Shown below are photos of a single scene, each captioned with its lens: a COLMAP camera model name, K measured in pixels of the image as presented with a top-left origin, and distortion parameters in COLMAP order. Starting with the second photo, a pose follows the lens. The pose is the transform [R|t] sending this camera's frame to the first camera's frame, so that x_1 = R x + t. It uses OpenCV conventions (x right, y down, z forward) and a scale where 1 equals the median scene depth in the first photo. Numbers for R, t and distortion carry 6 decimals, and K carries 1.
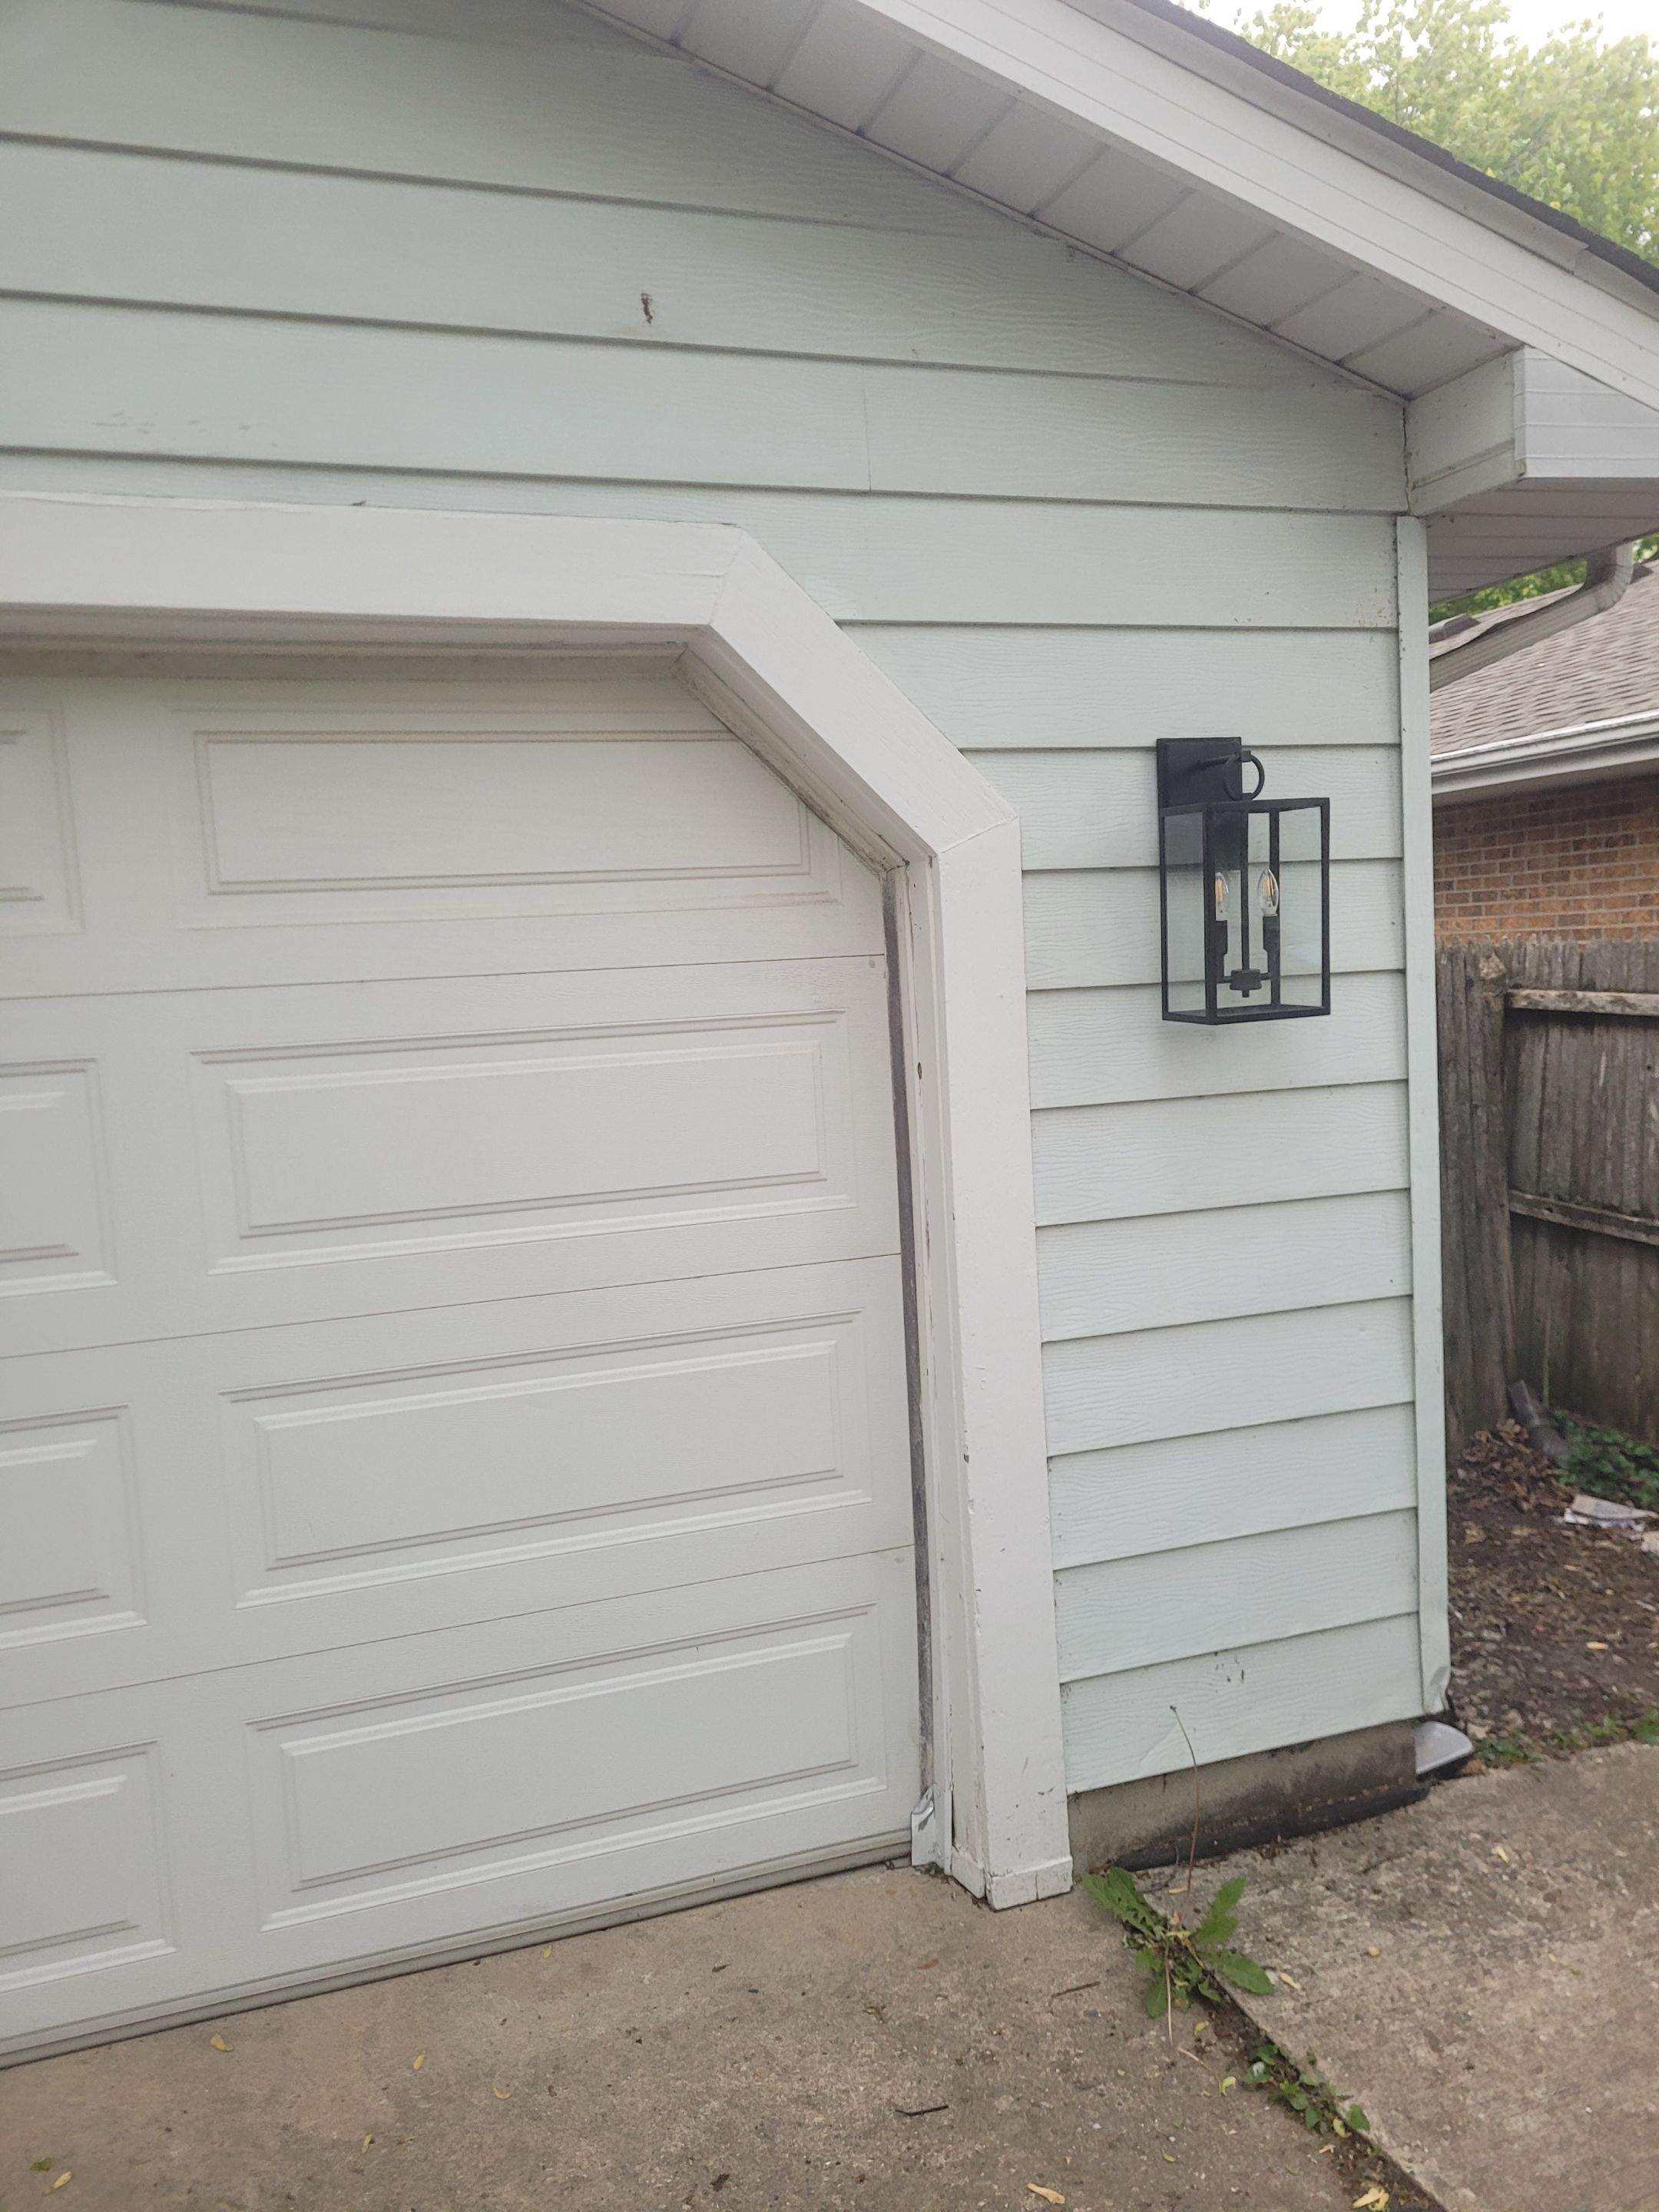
lens RADIAL K [[1667.4, 0, 829.5], [0, 1667.4, 1106.0], [0, 0, 1]] dist [0.009504, 0.002706]
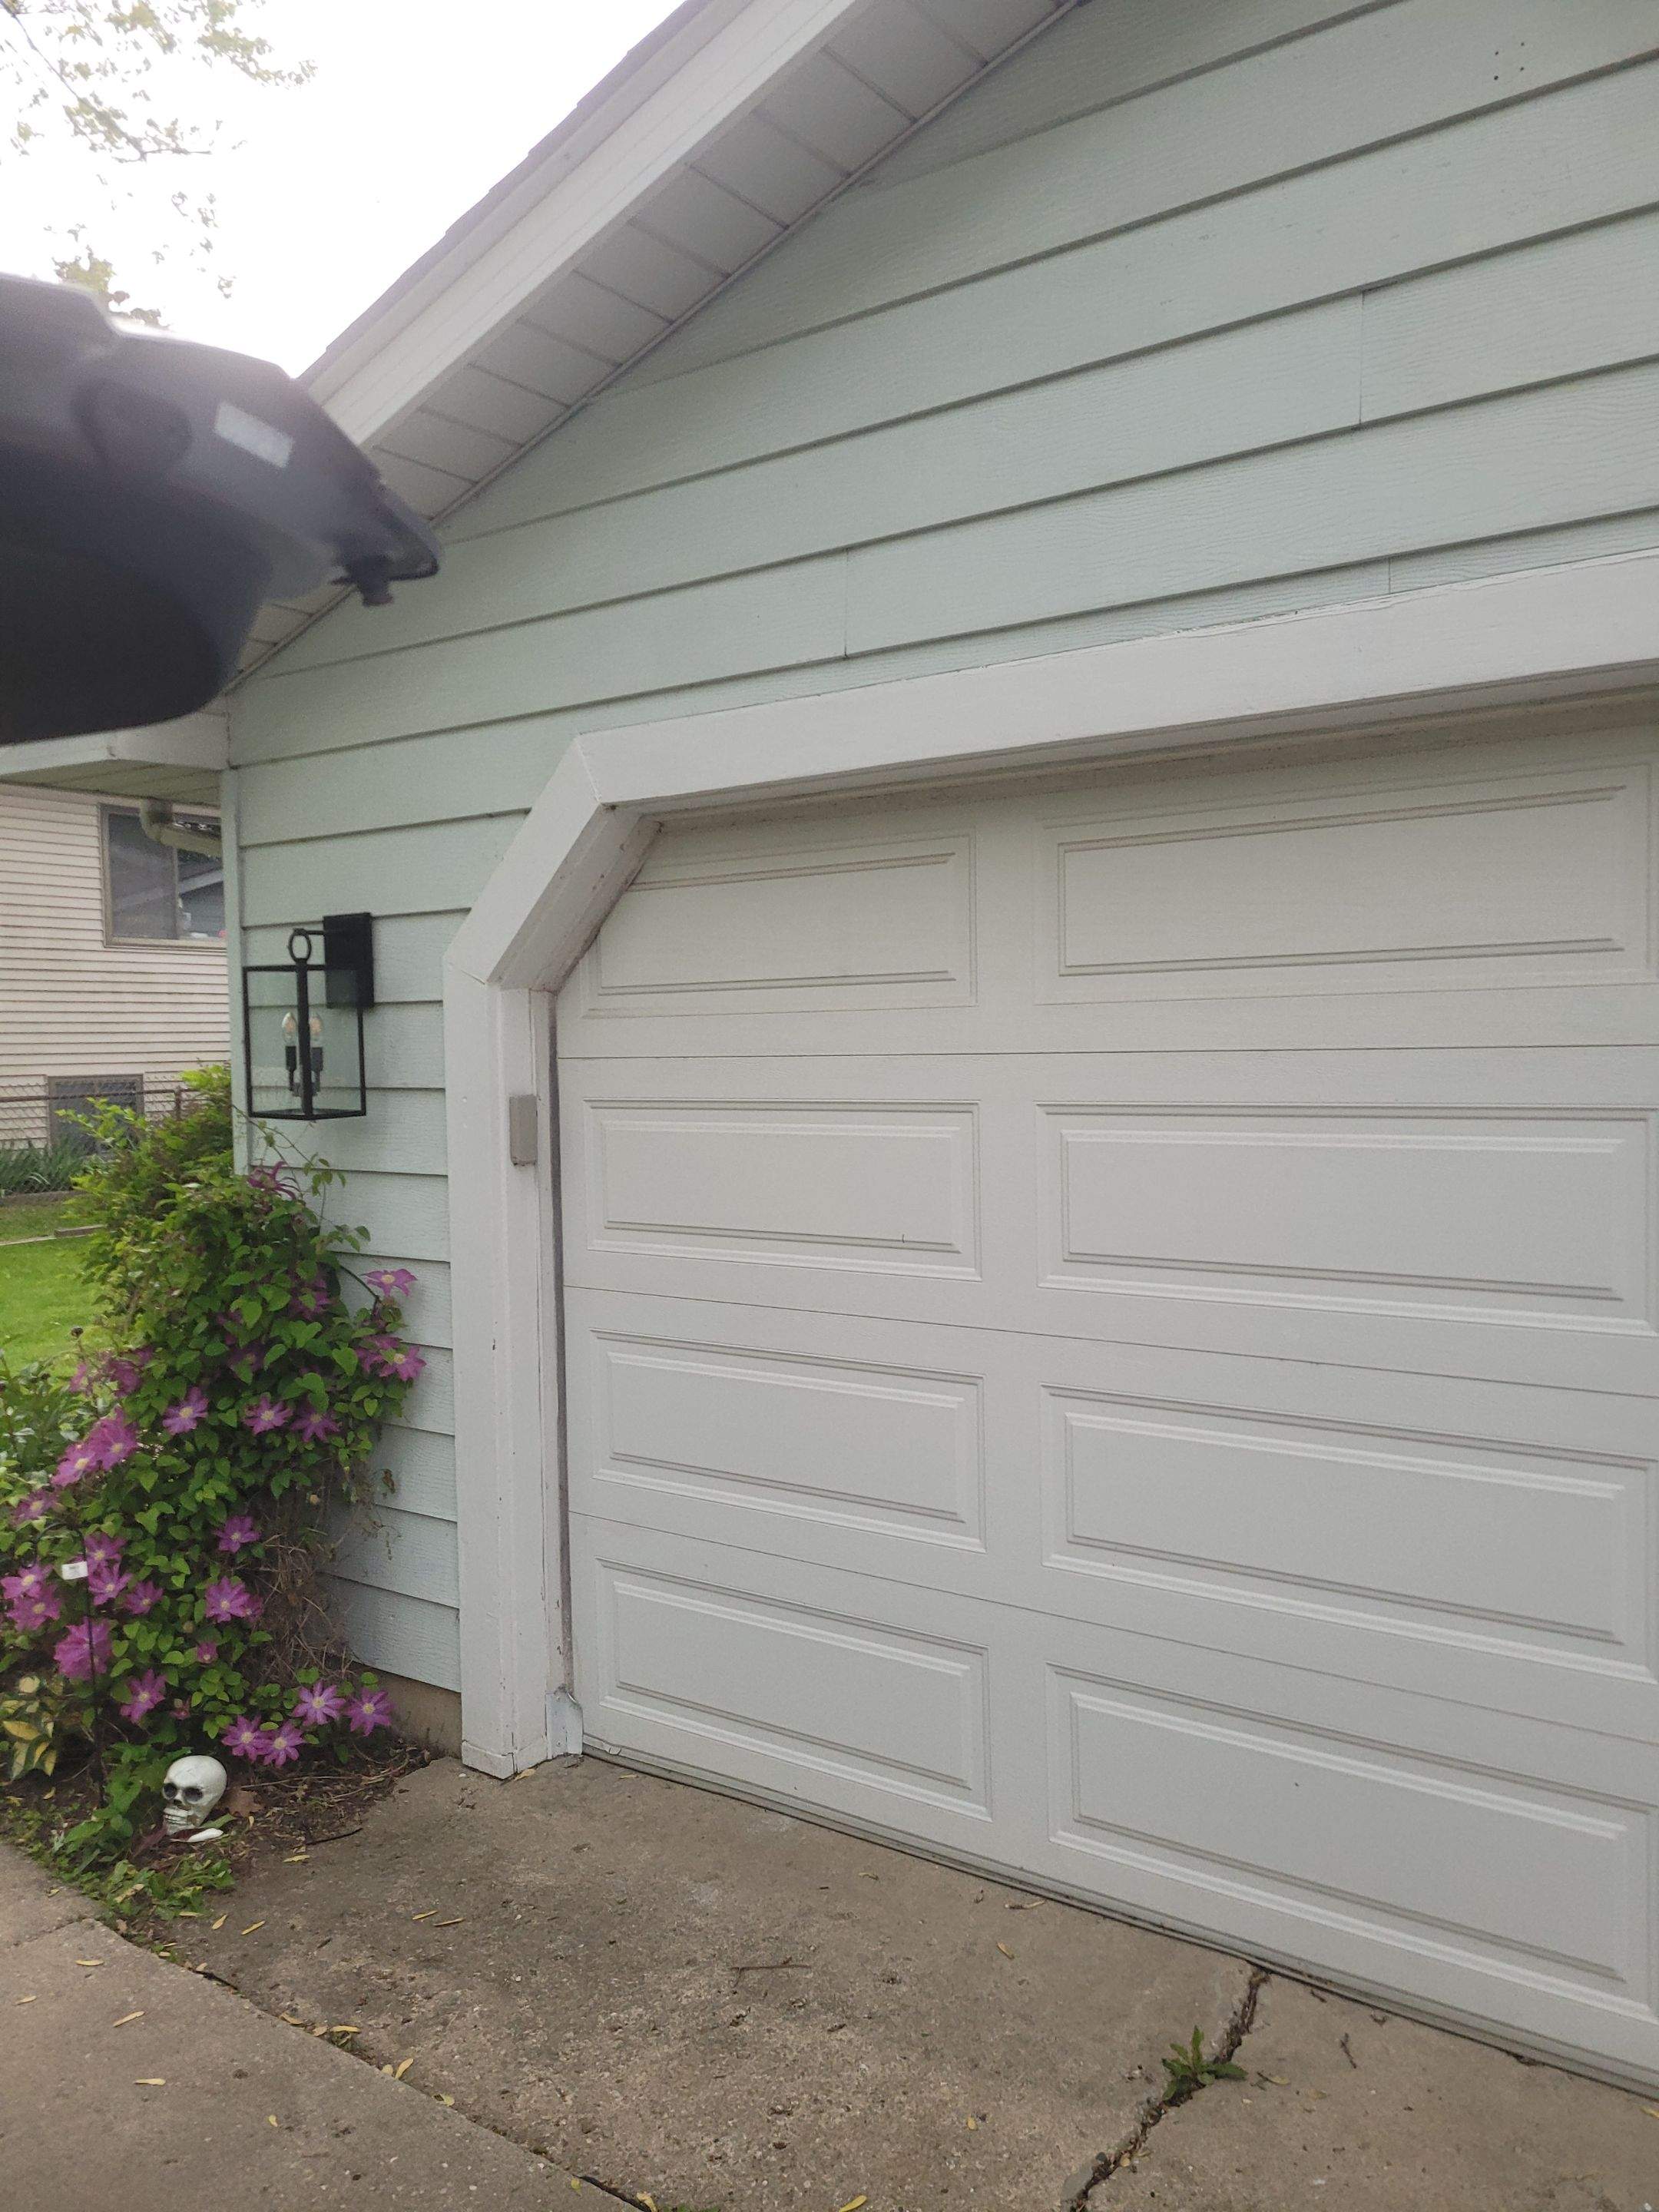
lens RADIAL K [[1653.7, 0, 857.3], [0, 1653.7, 1135.2], [0, 0, 1]] dist [0.056257, -0.041284]
pose [[0.561293, 0.076079, -0.824113, 0.556130], [-0.082415, 0.995954, 0.035811, -0.041871], [0.823503, 0.047818, 0.565293, 0.199428]]
